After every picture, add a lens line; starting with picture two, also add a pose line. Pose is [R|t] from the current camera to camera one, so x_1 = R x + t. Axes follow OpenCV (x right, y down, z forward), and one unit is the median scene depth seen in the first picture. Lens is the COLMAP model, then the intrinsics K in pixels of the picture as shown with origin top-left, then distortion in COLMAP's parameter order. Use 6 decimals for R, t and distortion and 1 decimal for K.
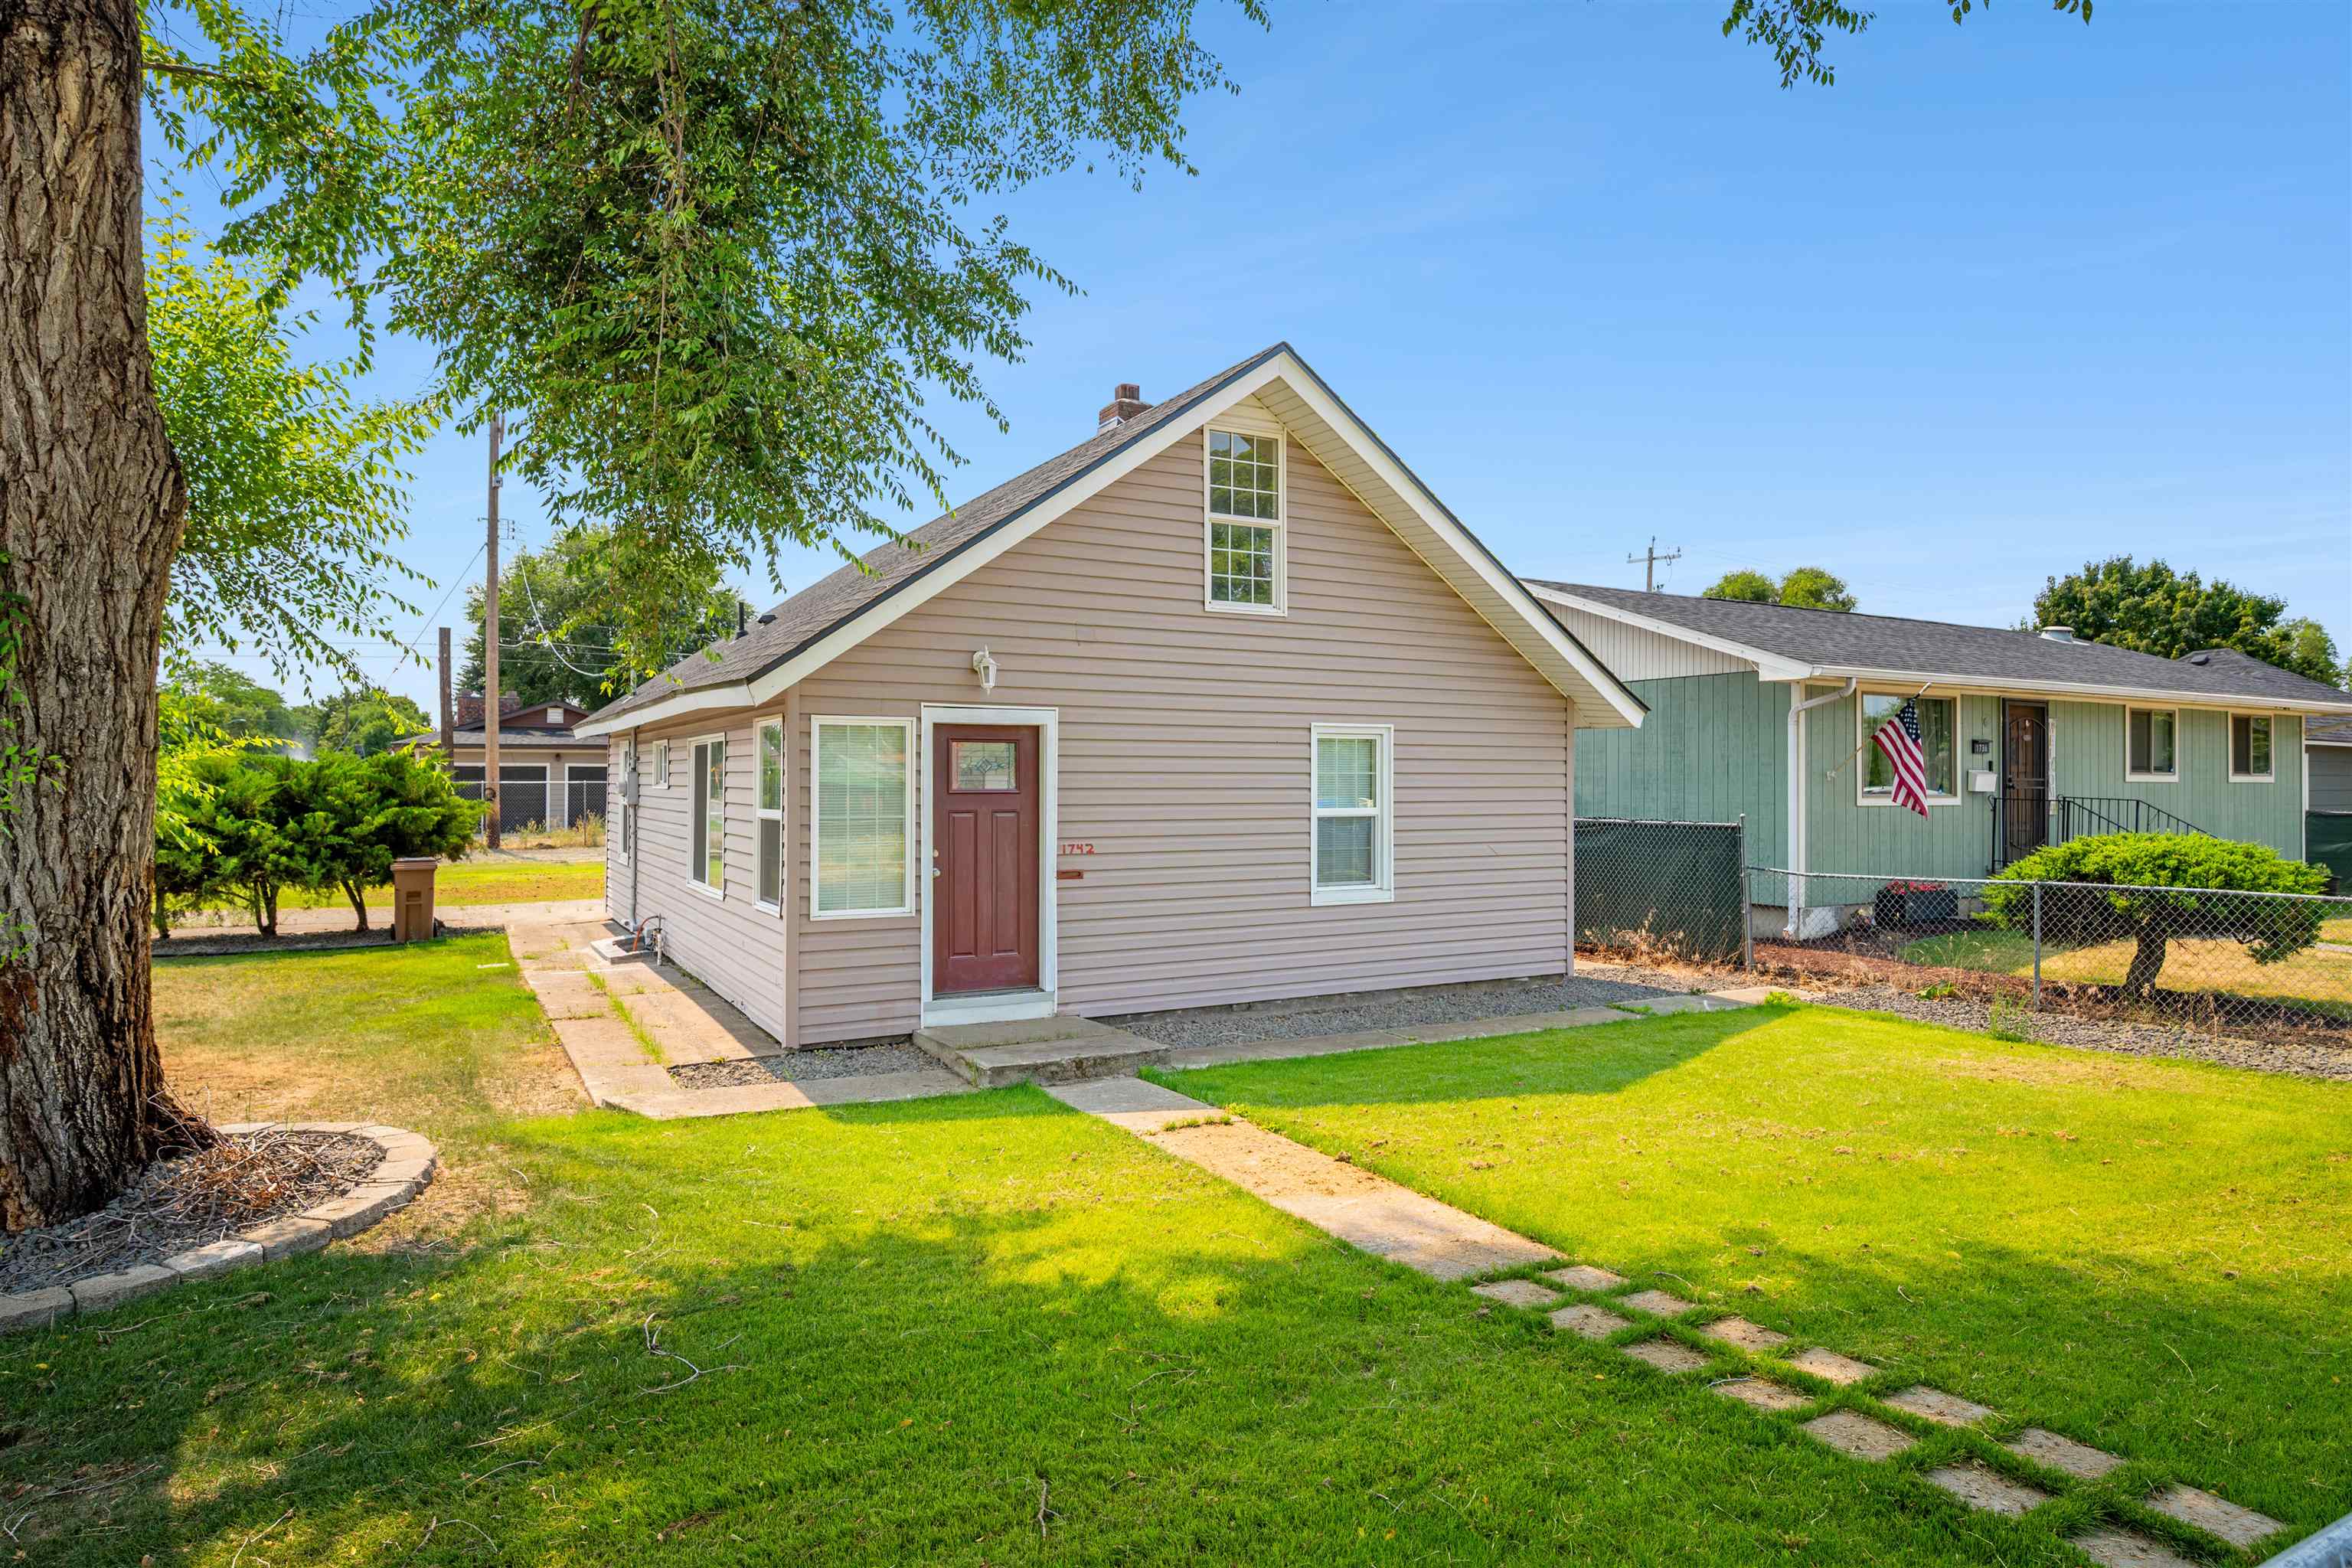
lens RADIAL K [[1342.0, 0, 1176.0], [0, 1342.0, 784.0], [0, 0, 1]] dist [0.000585, 0.000372]
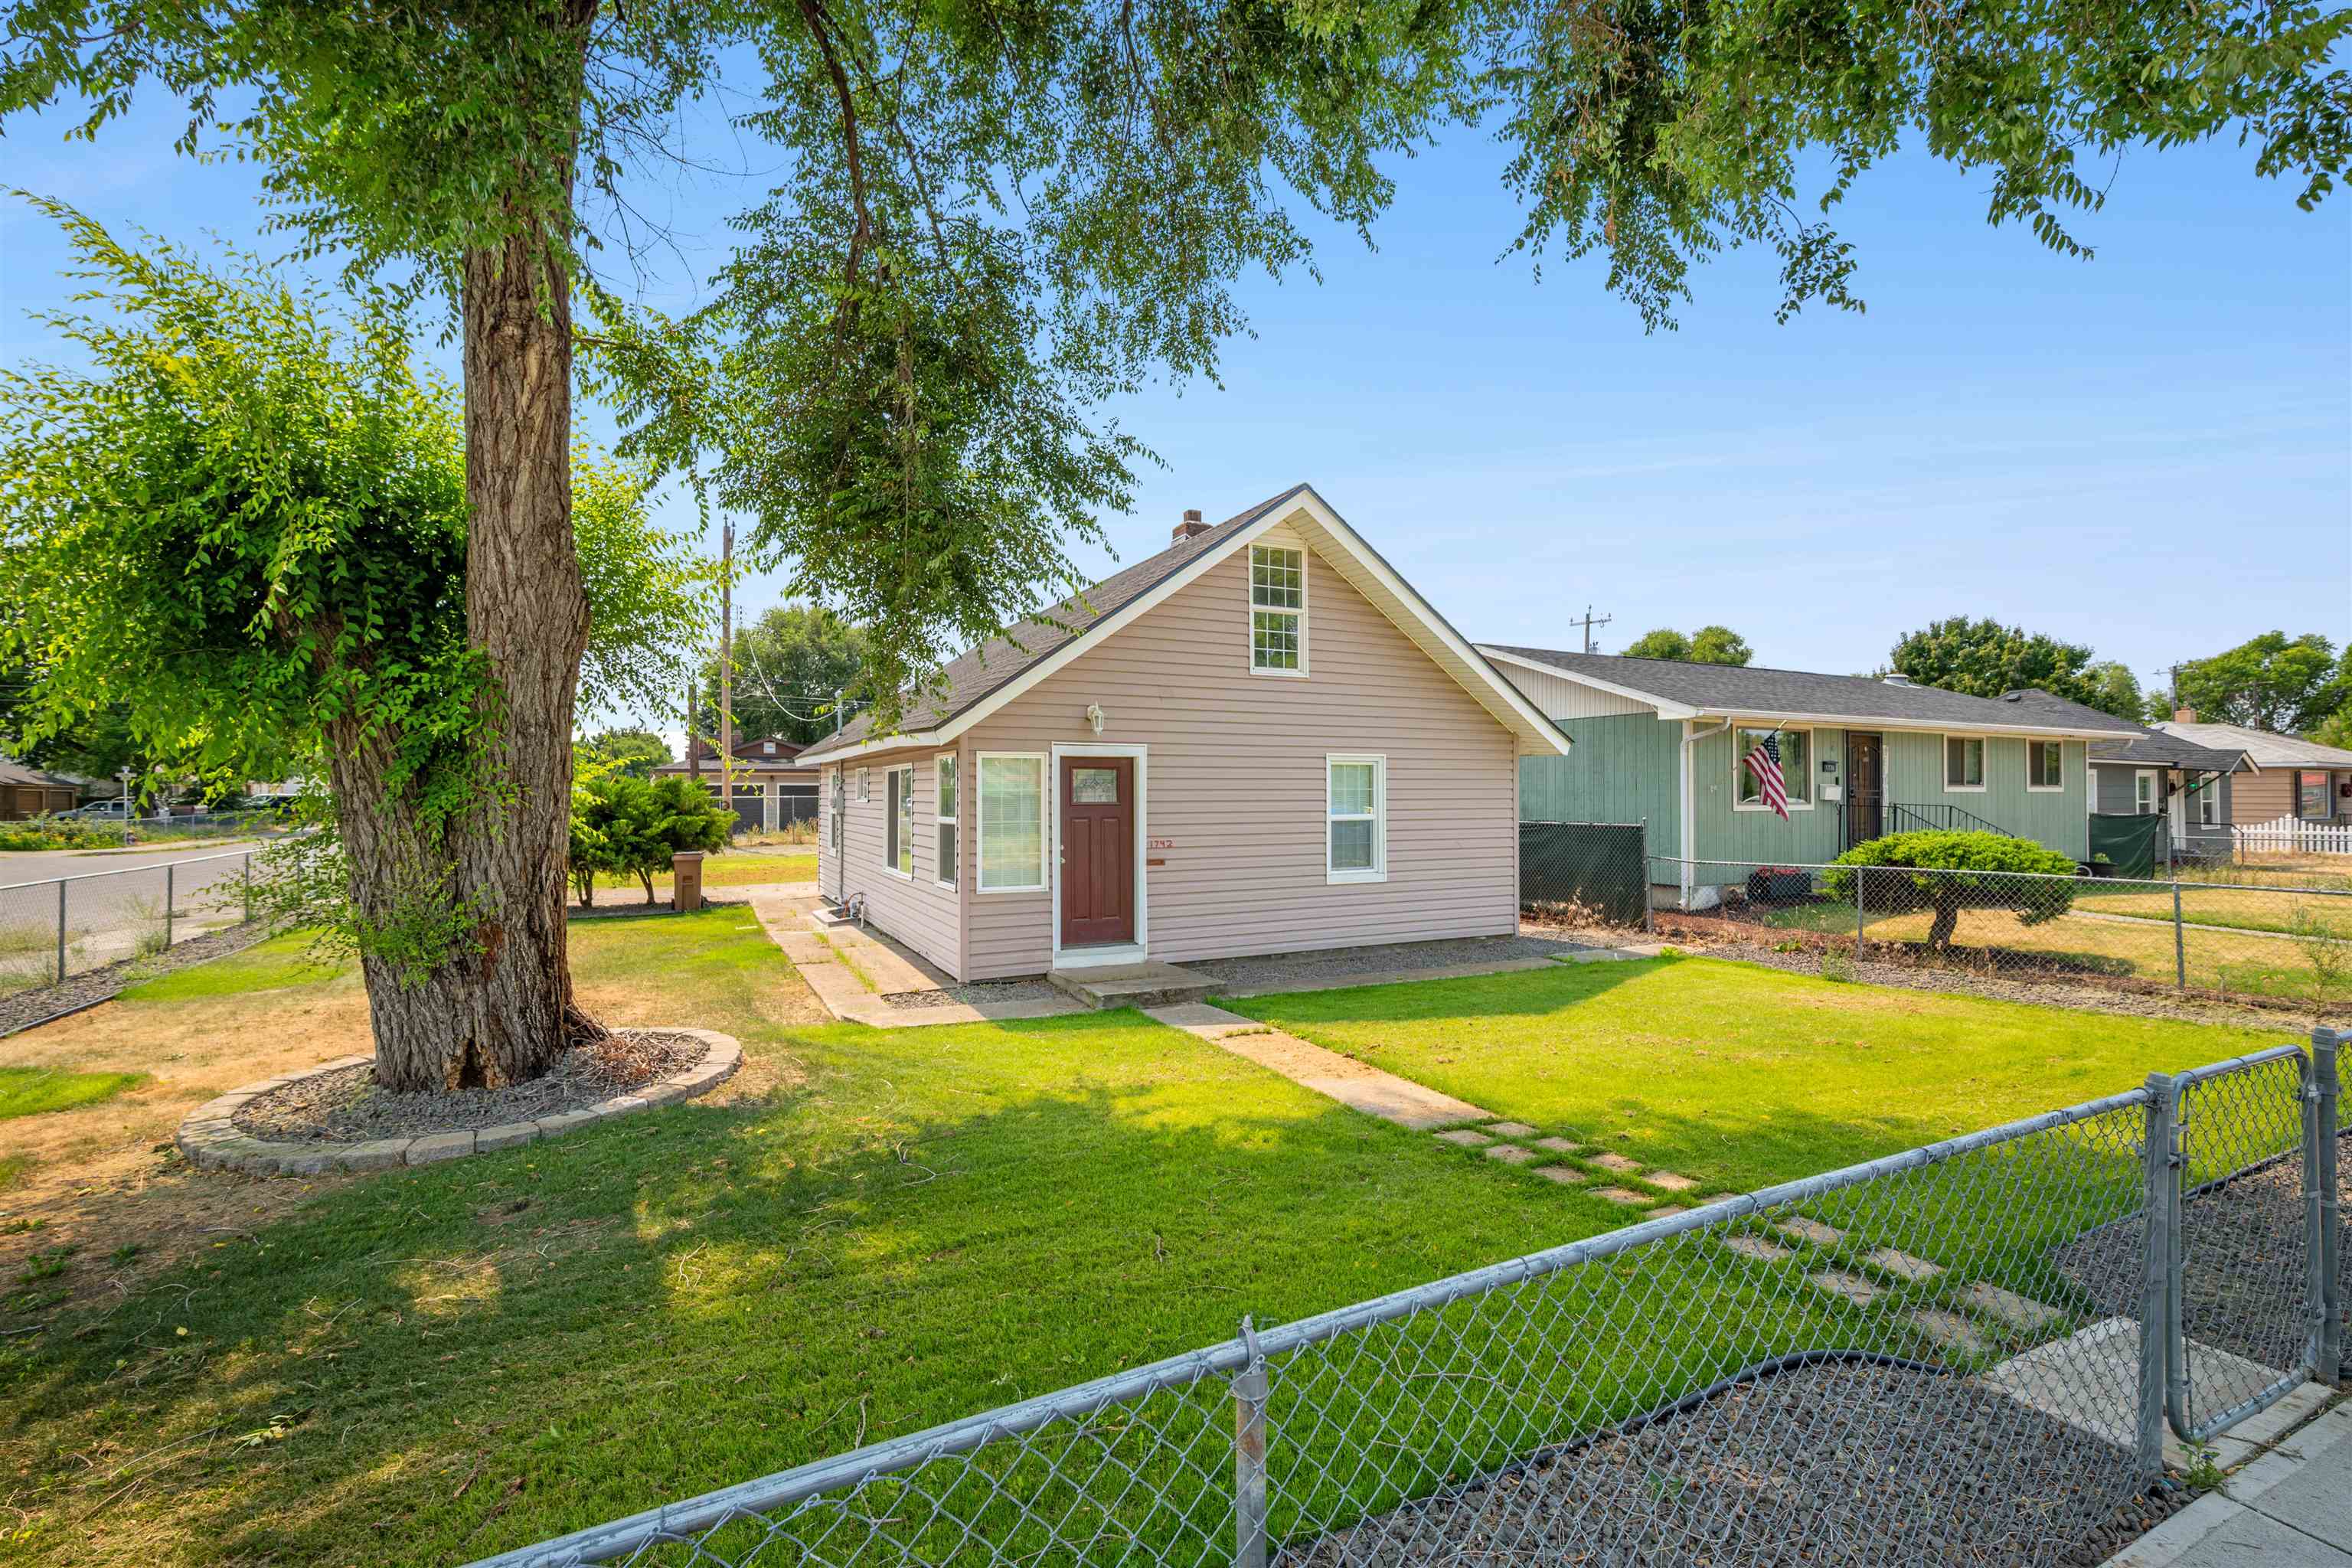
lens RADIAL K [[1059.2, 0, 1176.0], [0, 1059.2, 784.0], [0, 0, 1]] dist [-0.000249, -0.000058]
pose [[0.999028, -0.004819, -0.043810, -0.008929], [0.004385, 0.999940, -0.010002, -0.003947], [0.043856, 0.009800, 0.998990, -0.126449]]
